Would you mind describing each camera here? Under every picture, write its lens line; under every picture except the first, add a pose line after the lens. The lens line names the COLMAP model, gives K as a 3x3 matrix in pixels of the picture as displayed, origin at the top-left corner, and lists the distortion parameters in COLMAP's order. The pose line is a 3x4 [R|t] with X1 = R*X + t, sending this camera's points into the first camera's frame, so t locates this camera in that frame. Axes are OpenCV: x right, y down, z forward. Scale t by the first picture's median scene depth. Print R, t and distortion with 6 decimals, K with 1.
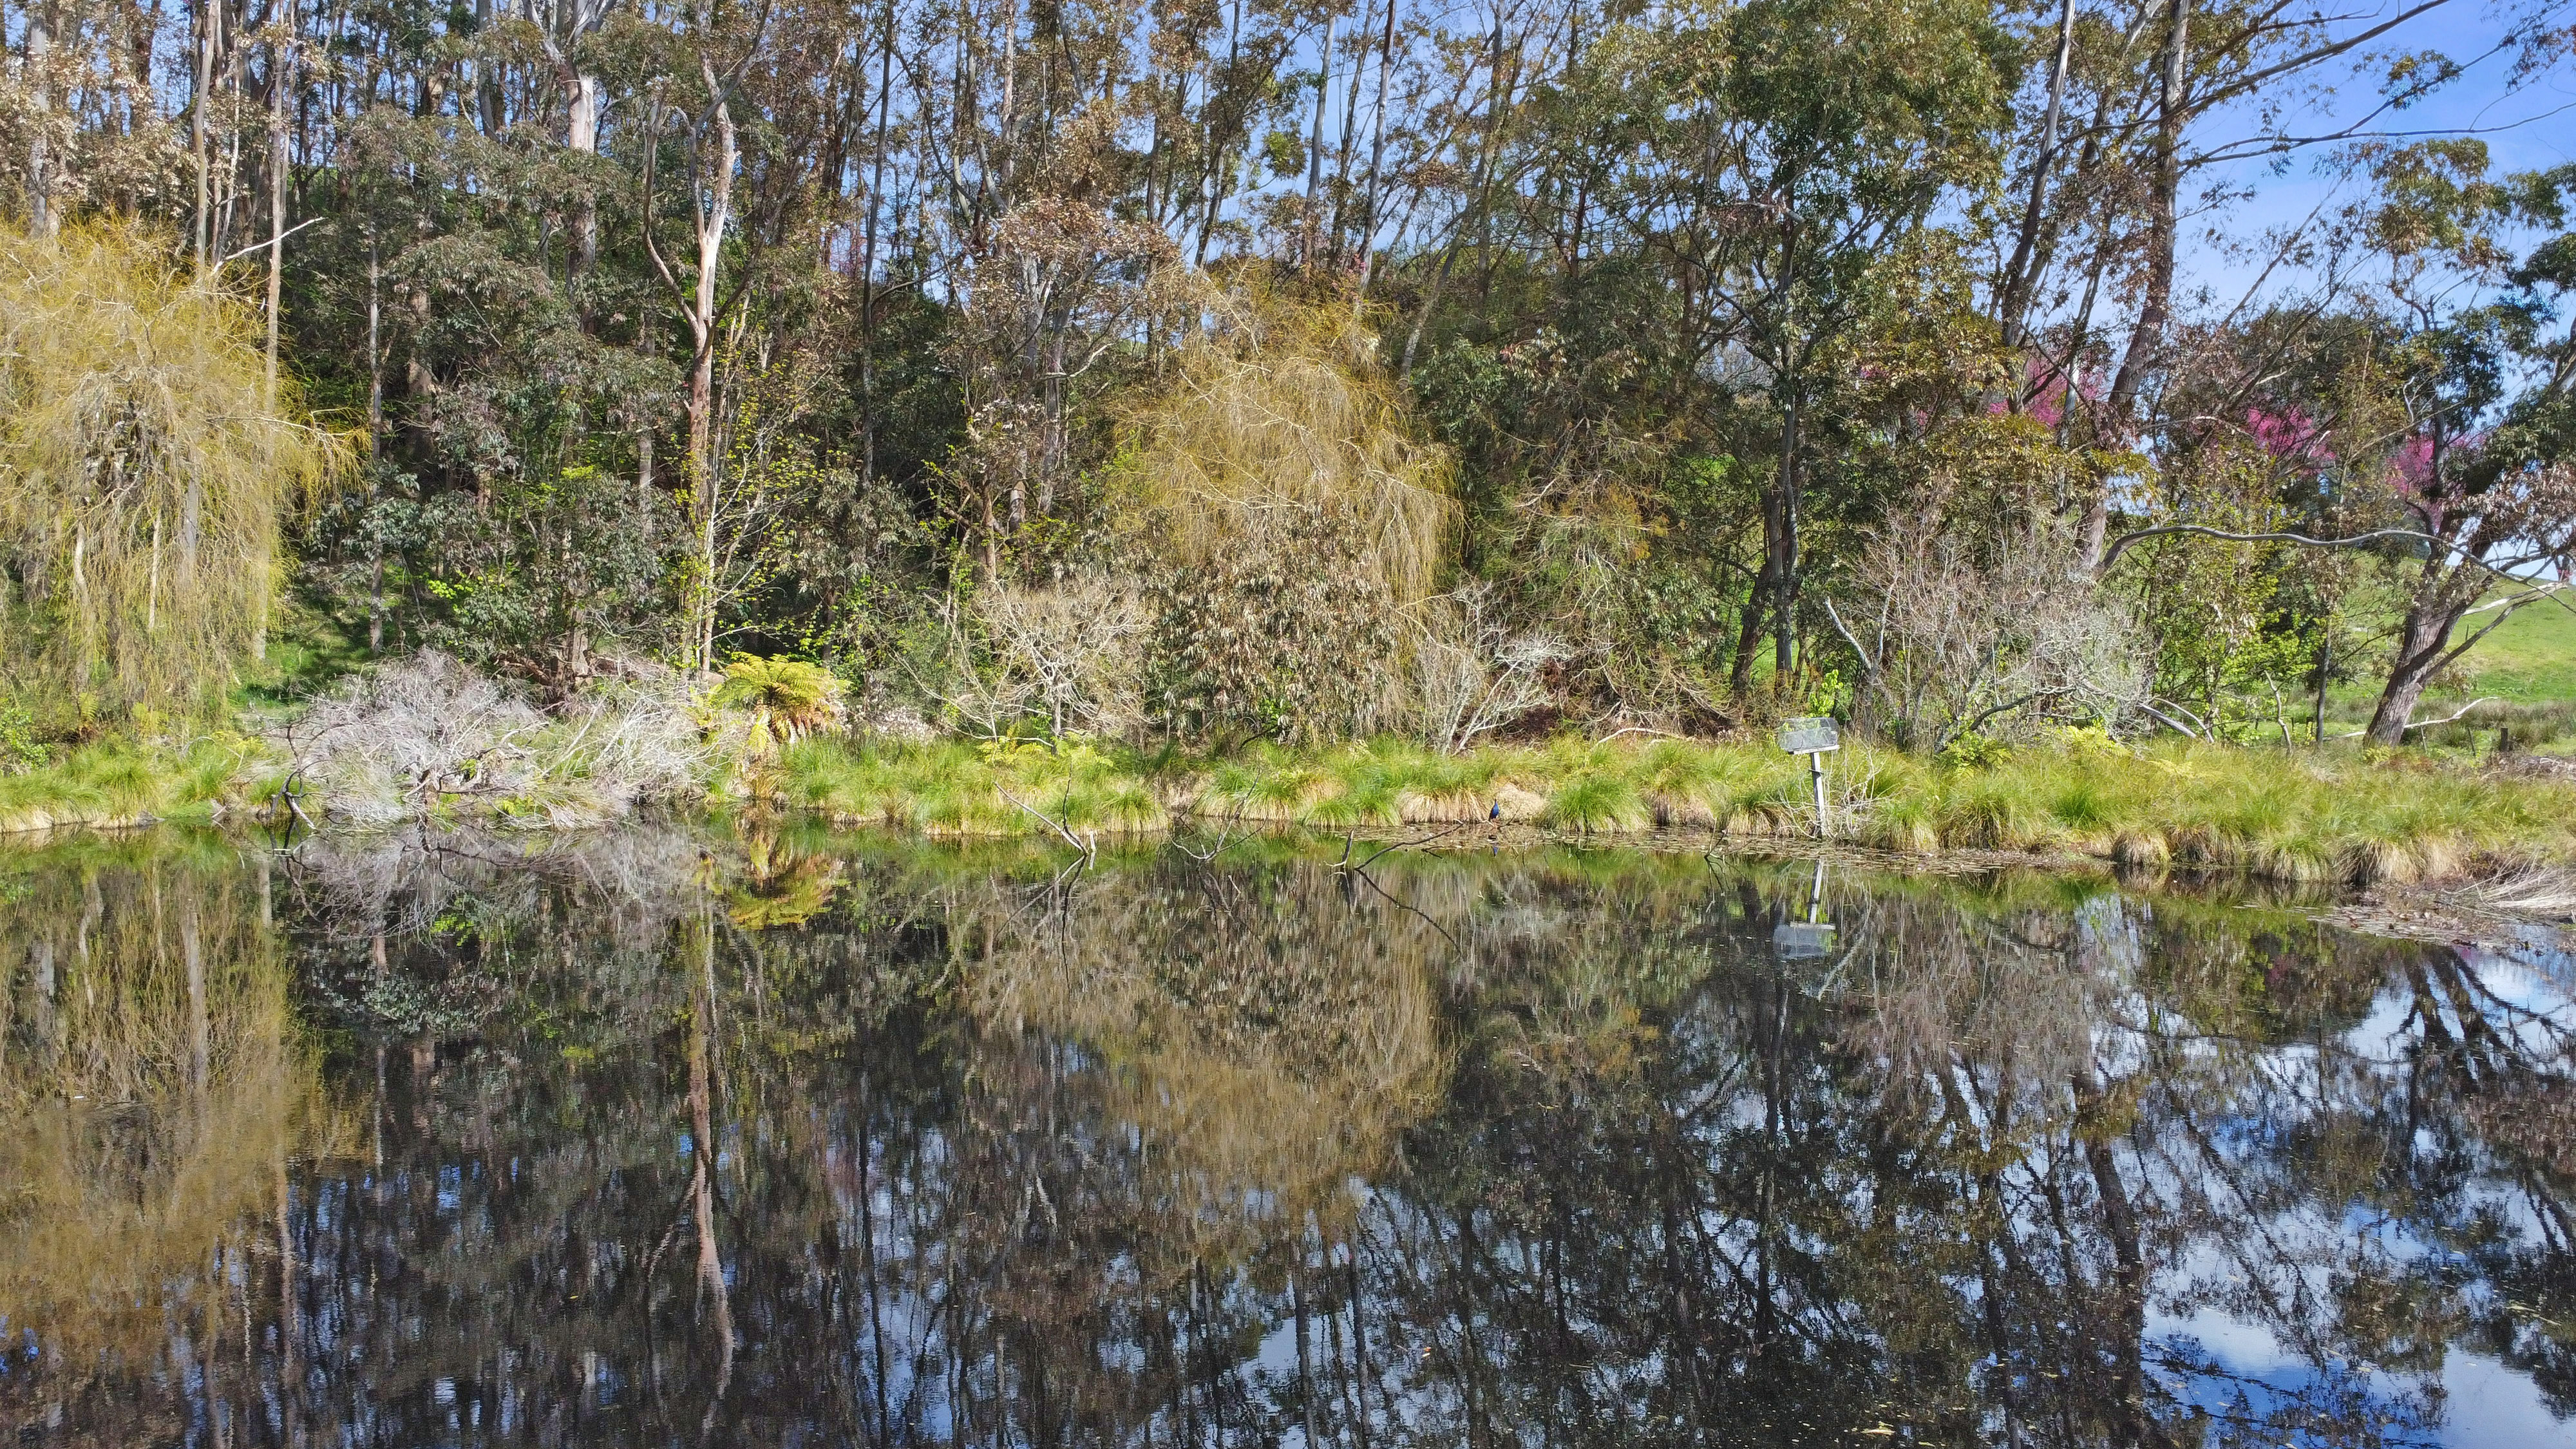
lens RADIAL K [[1917.8, 0, 1287.8], [0, 1917.8, 715.9], [0, 0, 1]] dist [0.007390, -0.006131]
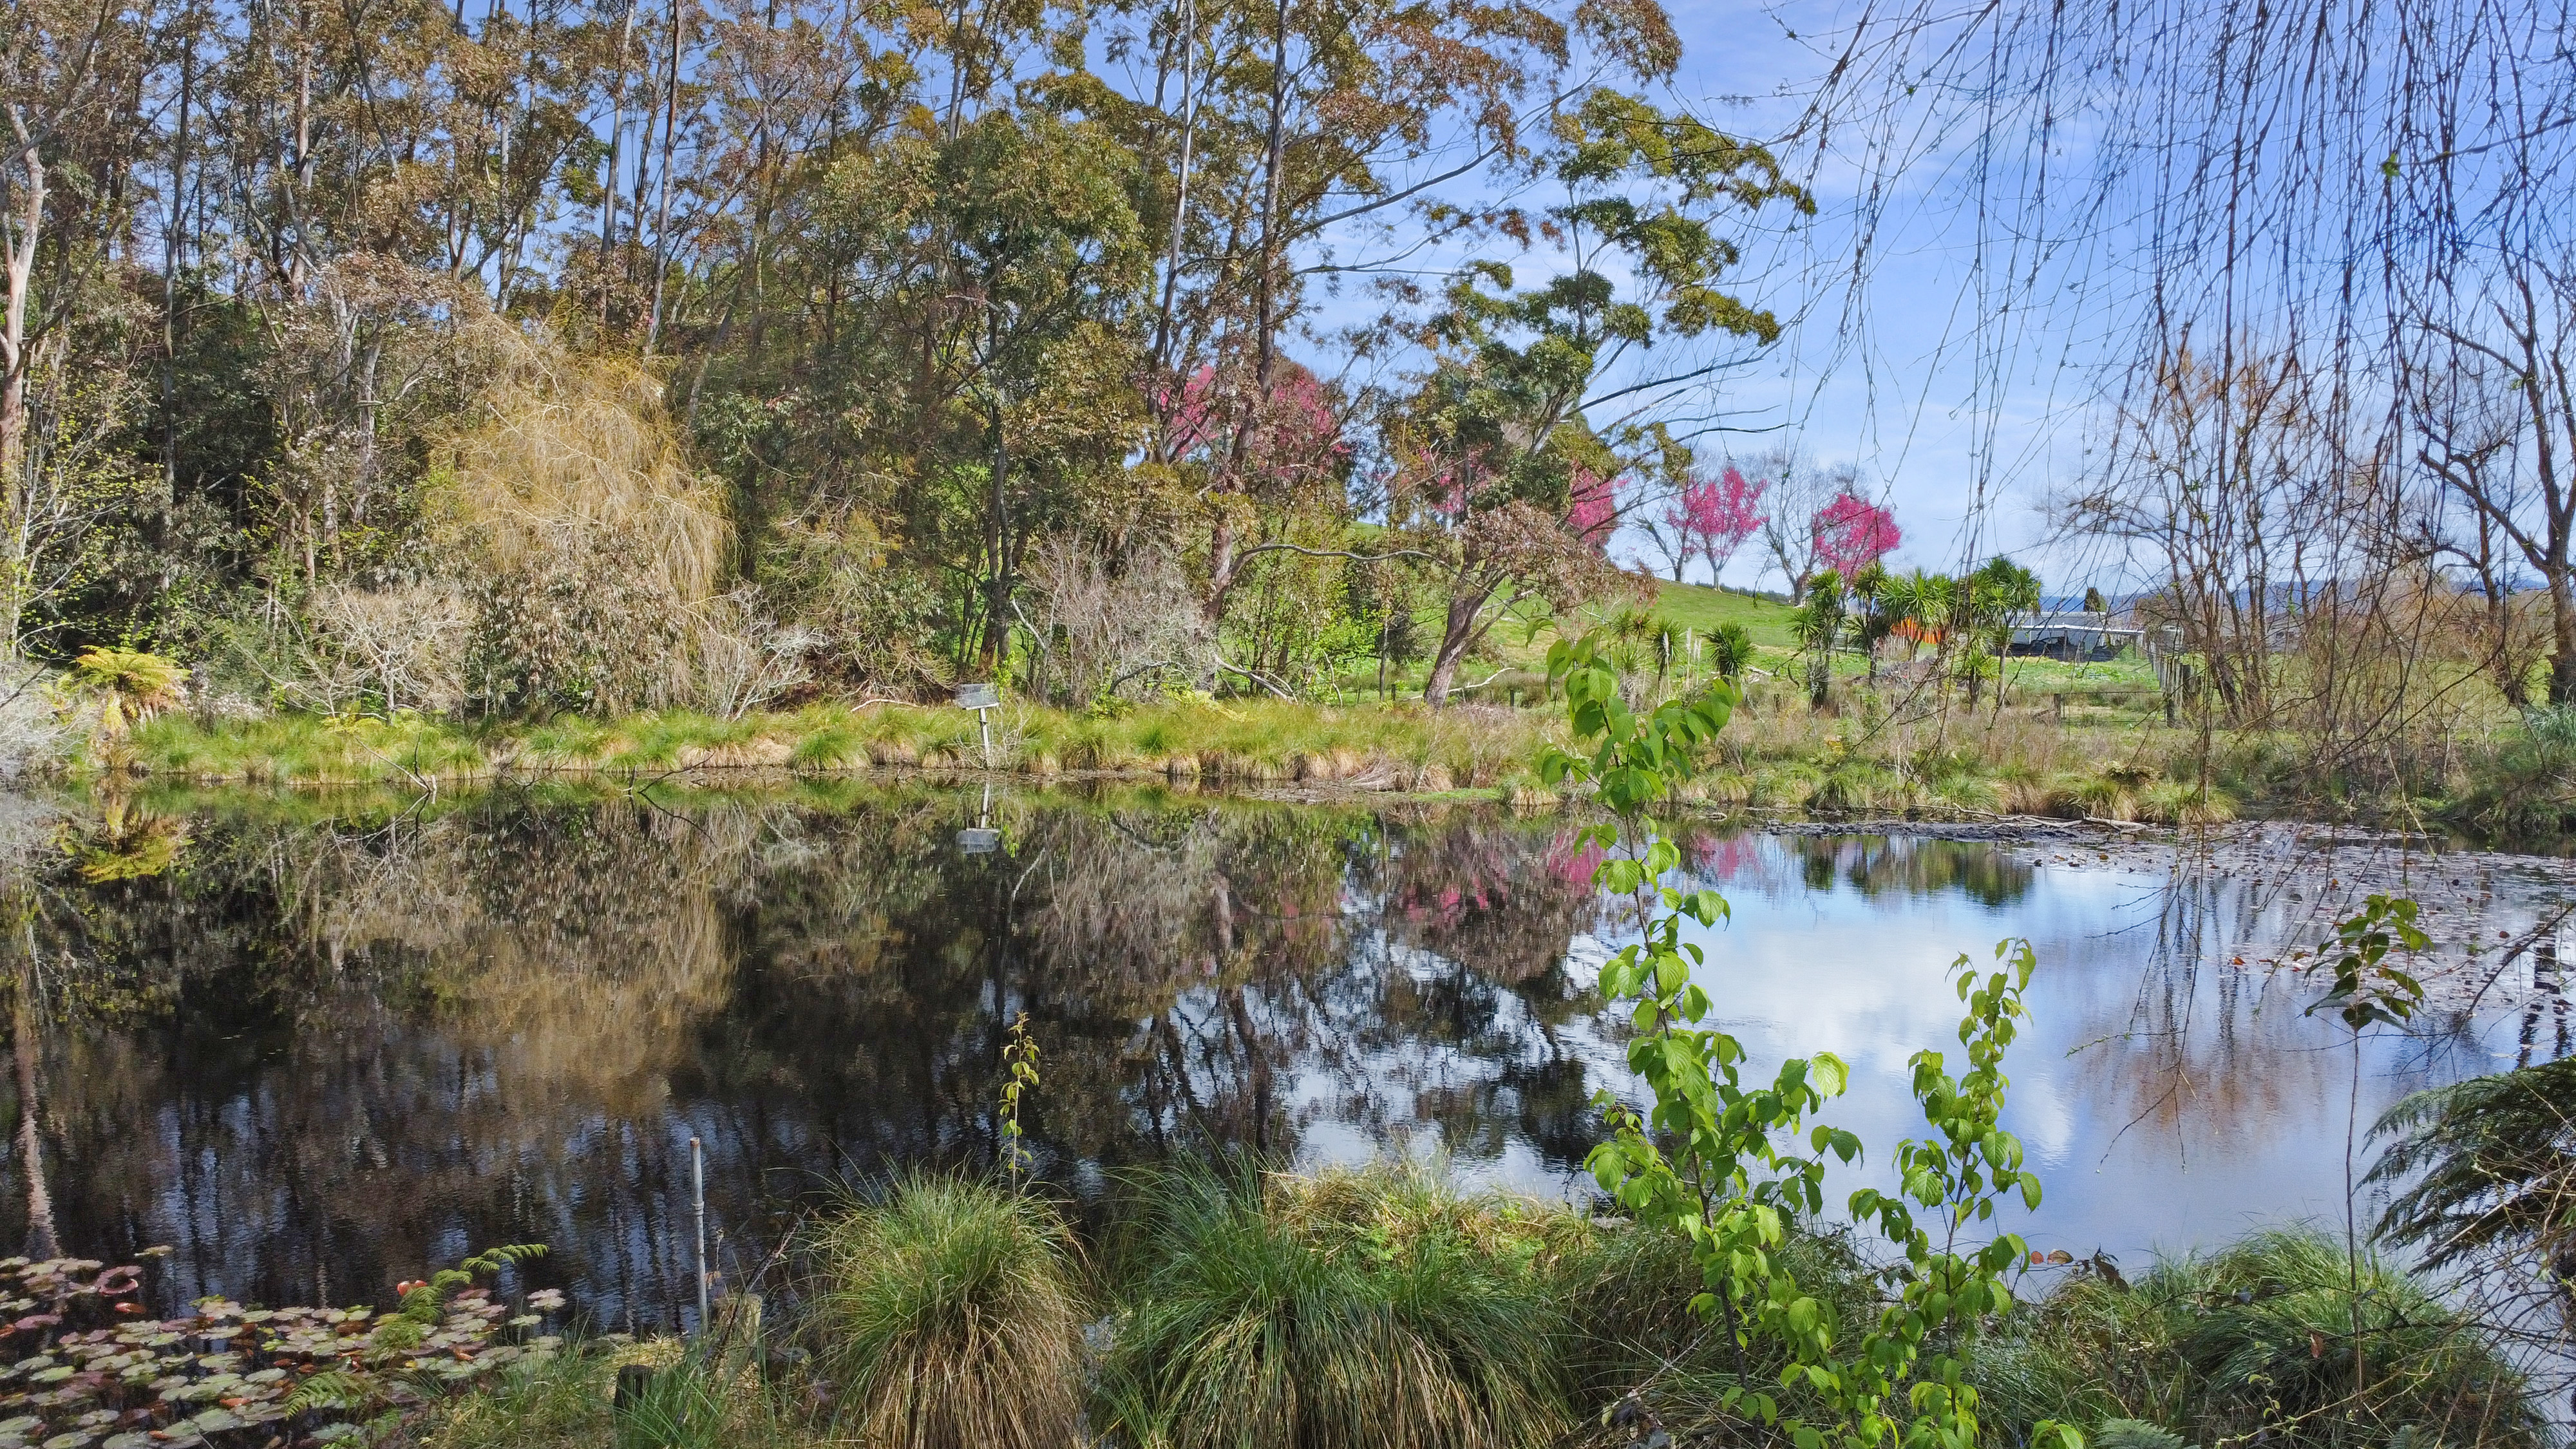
lens RADIAL K [[1917.8, 0, 1287.7], [0, 1917.8, 729.9], [0, 0, 1]] dist [0.007390, -0.006131]
pose [[0.942195, -0.022685, 0.334297, 0.008493], [0.018899, 0.999715, 0.014572, 0.013897], [-0.334533, -0.007412, 0.942355, -0.319684]]
